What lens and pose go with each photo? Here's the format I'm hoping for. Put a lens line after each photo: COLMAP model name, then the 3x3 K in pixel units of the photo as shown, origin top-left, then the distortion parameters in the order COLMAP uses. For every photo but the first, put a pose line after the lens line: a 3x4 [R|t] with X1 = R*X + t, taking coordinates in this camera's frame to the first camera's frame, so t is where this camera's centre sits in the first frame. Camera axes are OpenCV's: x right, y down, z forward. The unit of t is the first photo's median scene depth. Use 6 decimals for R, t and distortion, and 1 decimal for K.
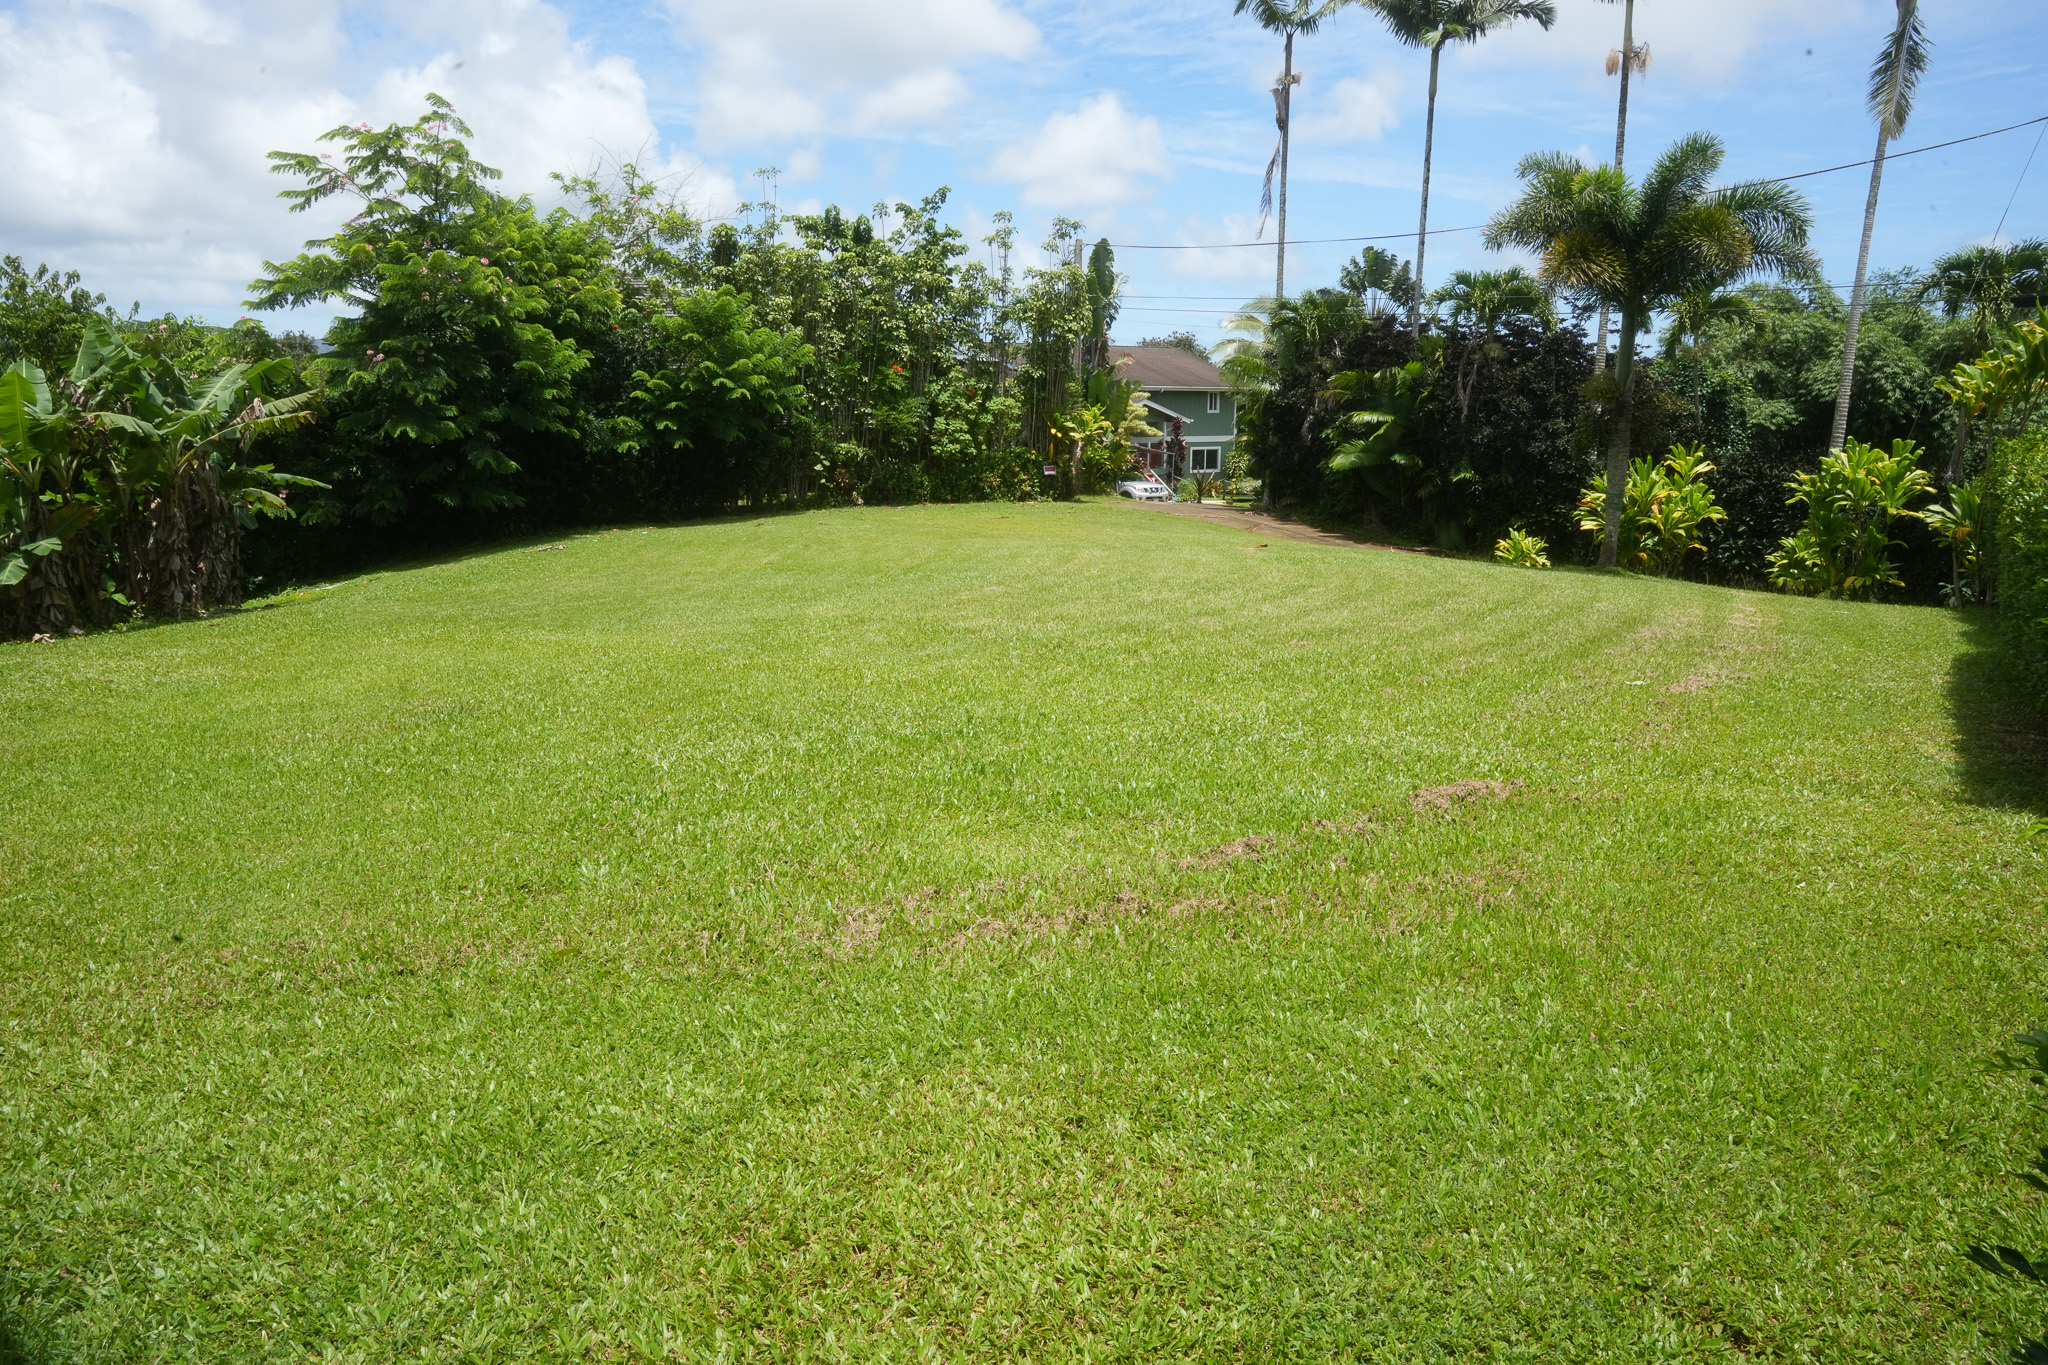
lens RADIAL K [[1481.1, 0, 1024.0], [0, 1481.1, 682.5], [0, 0, 1]] dist [-0.119492, 0.131441]
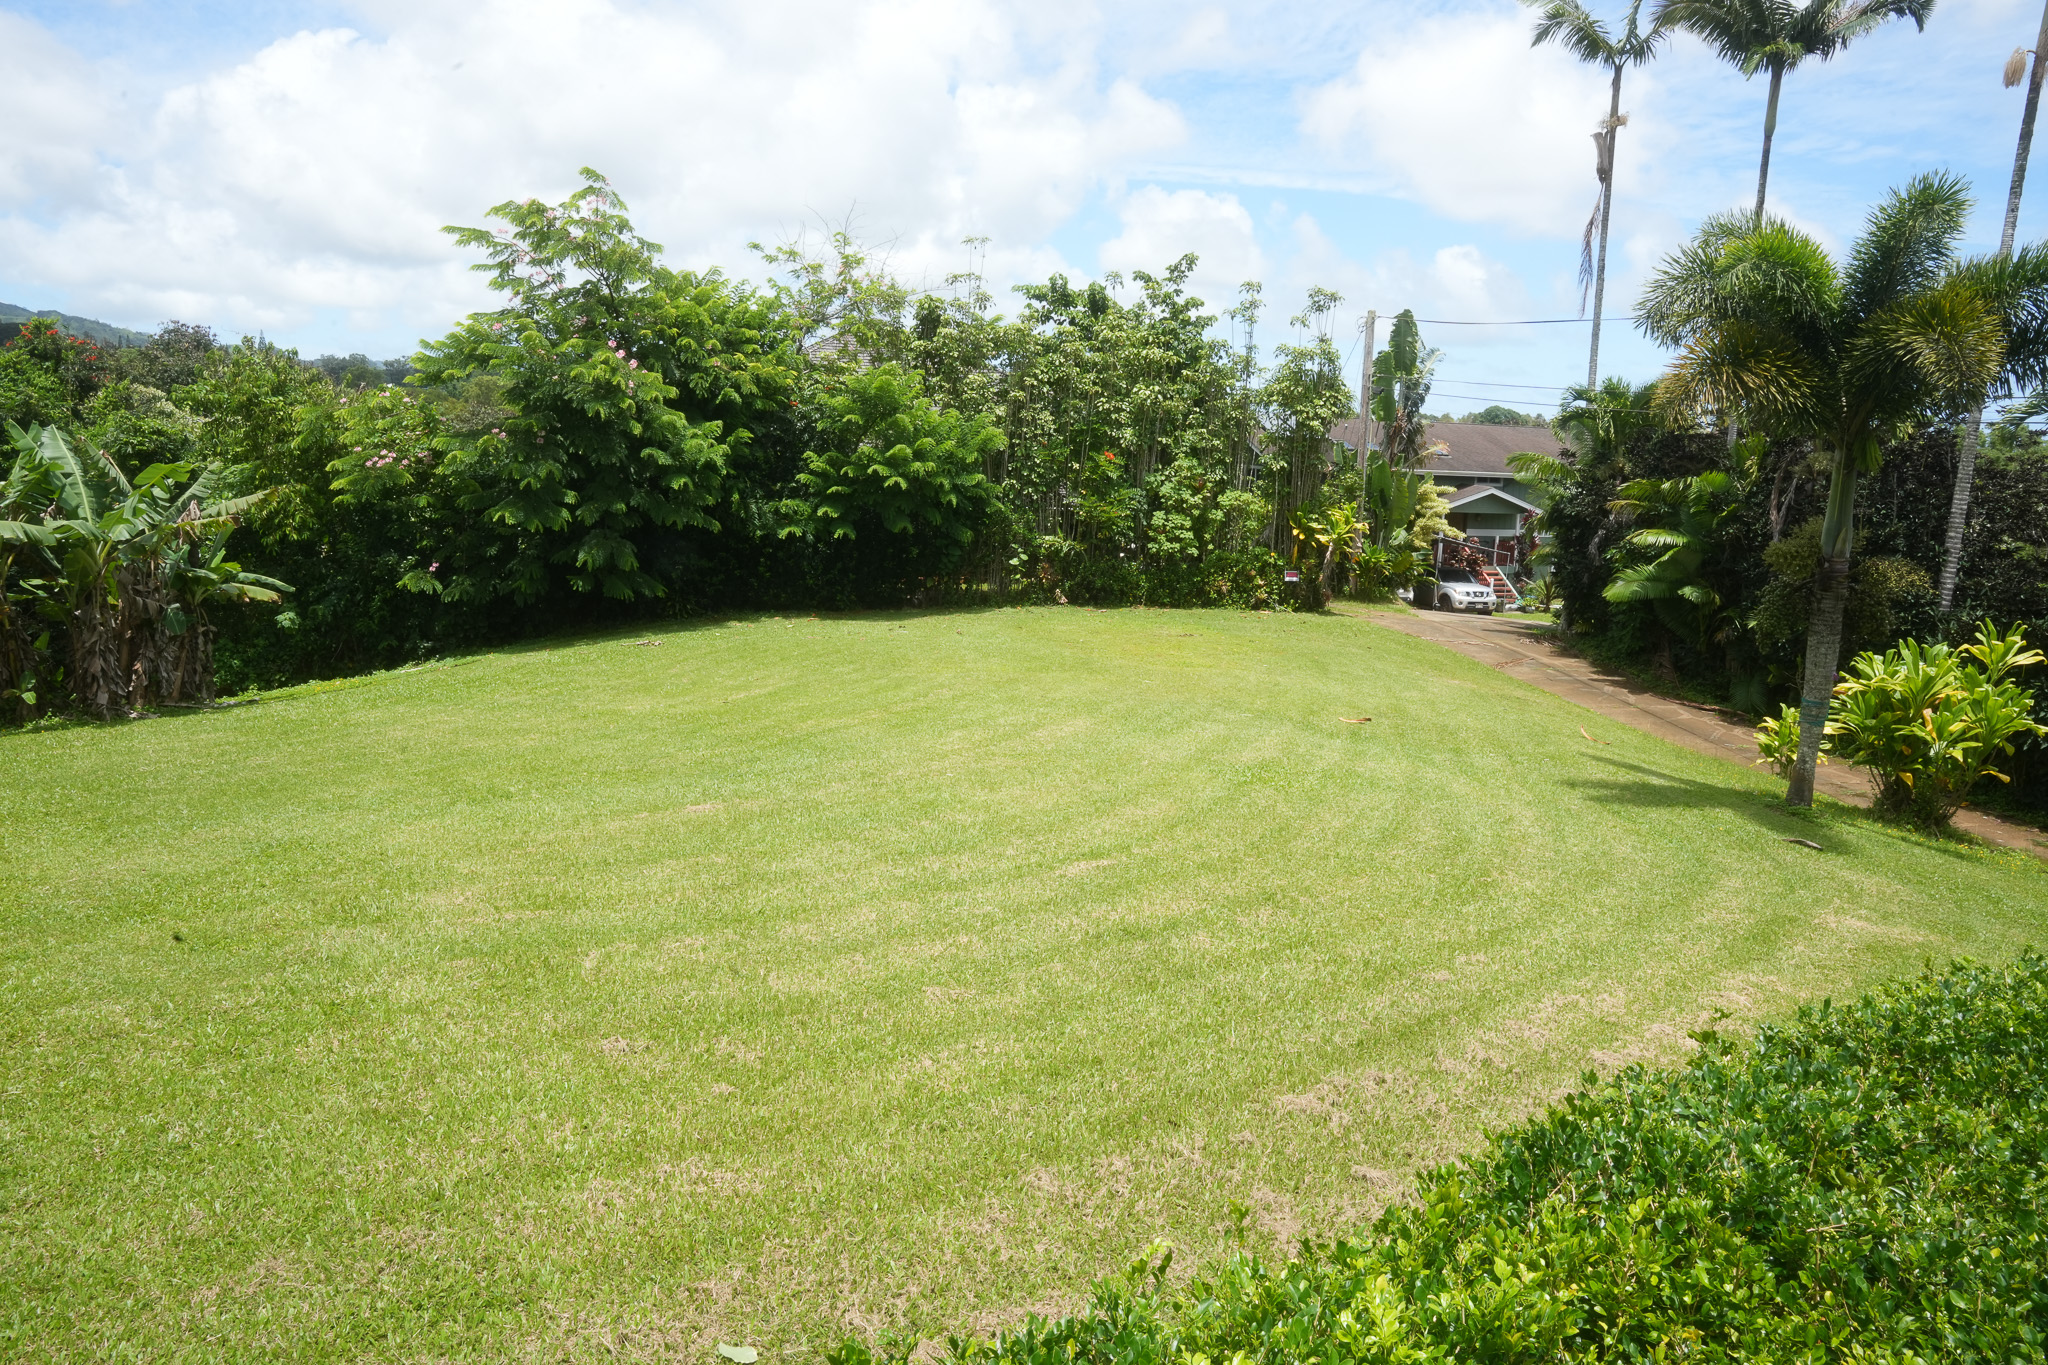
lens RADIAL K [[1481.1, 0, 1024.0], [0, 1481.1, 682.5], [0, 0, 1]] dist [-0.119492, 0.131441]
pose [[0.947171, 0.078311, -0.311022, 0.152341], [-0.088898, 0.995840, -0.019988, -0.052825], [0.308163, 0.046582, 0.950192, 0.136028]]
